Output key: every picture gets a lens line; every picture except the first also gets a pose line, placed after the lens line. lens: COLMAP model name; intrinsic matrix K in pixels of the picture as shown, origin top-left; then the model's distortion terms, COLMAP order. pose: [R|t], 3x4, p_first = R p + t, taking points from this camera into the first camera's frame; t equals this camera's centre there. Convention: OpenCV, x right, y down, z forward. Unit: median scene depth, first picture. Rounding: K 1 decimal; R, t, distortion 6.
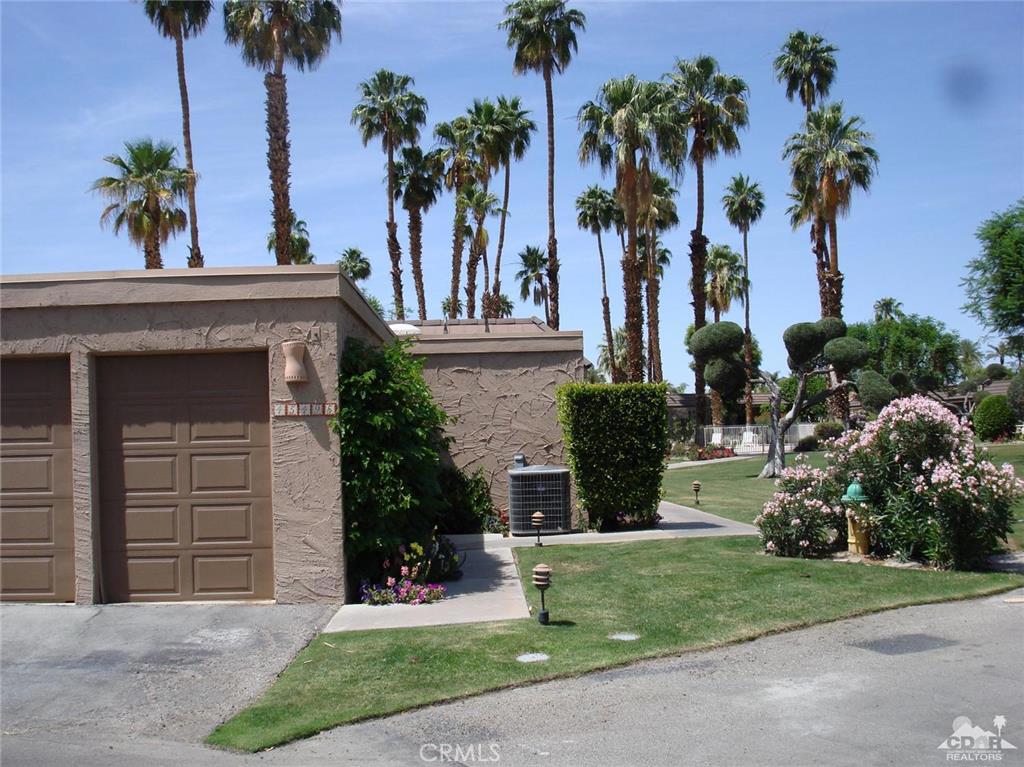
lens RADIAL K [[1150.8, 0, 493.4], [0, 1150.8, 384.0], [0, 0, 1]] dist [-0.069348, -0.145409]
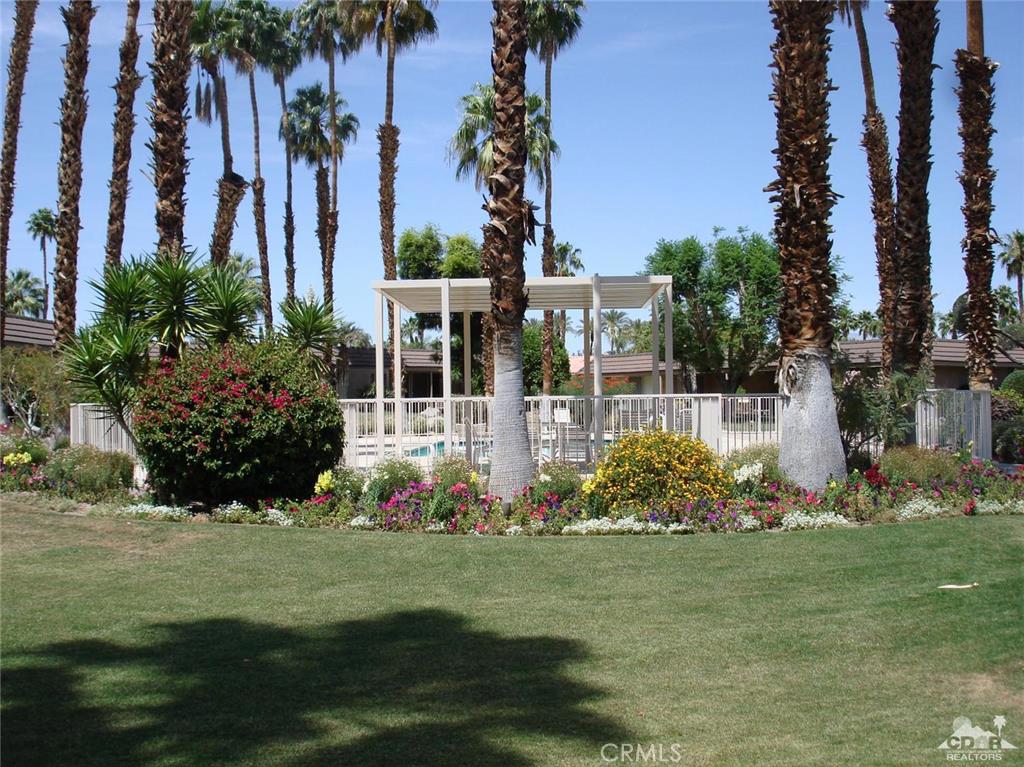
lens RADIAL K [[1150.8, 0, 493.4], [0, 1150.8, 384.0], [0, 0, 1]] dist [-0.069348, -0.145409]
pose [[0.915821, 0.024347, 0.400848, -0.016867], [-0.033295, 0.999327, 0.015370, 0.011544], [-0.400204, -0.027422, 0.916016, 0.257613]]
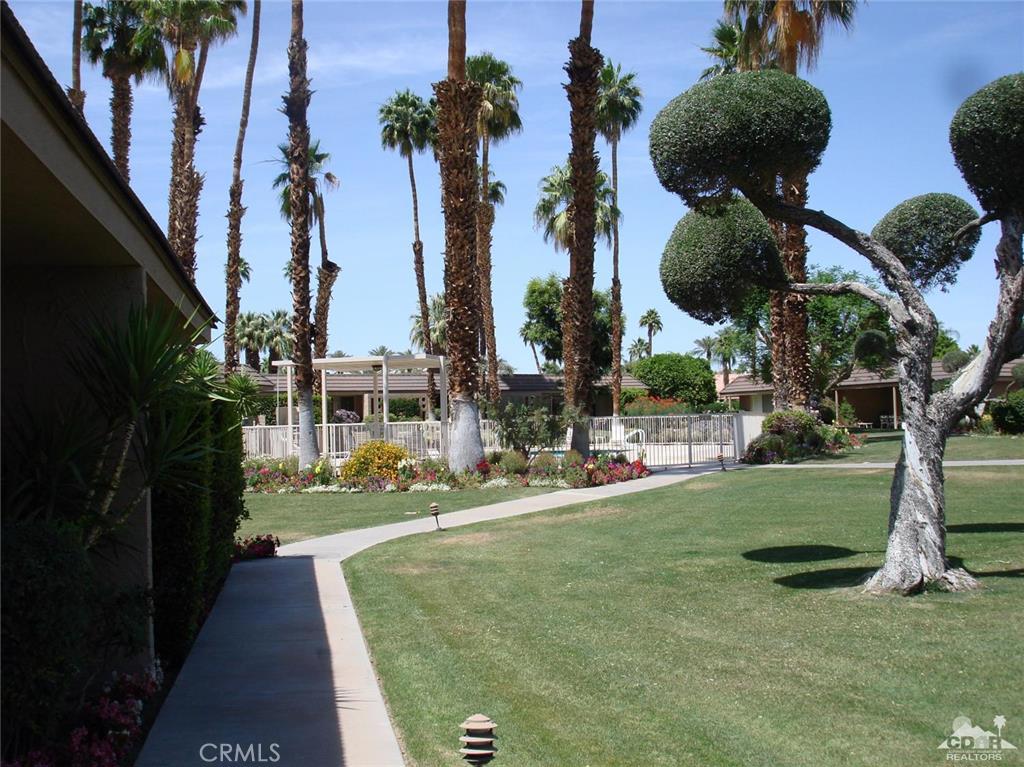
lens RADIAL K [[1150.8, 0, 493.4], [0, 1150.8, 384.0], [0, 0, 1]] dist [-0.069348, -0.145409]
pose [[0.987735, 0.009874, 0.155828, 0.020013], [-0.011304, 0.999902, 0.008294, 0.006118], [-0.155730, -0.009954, 0.987749, 0.166689]]
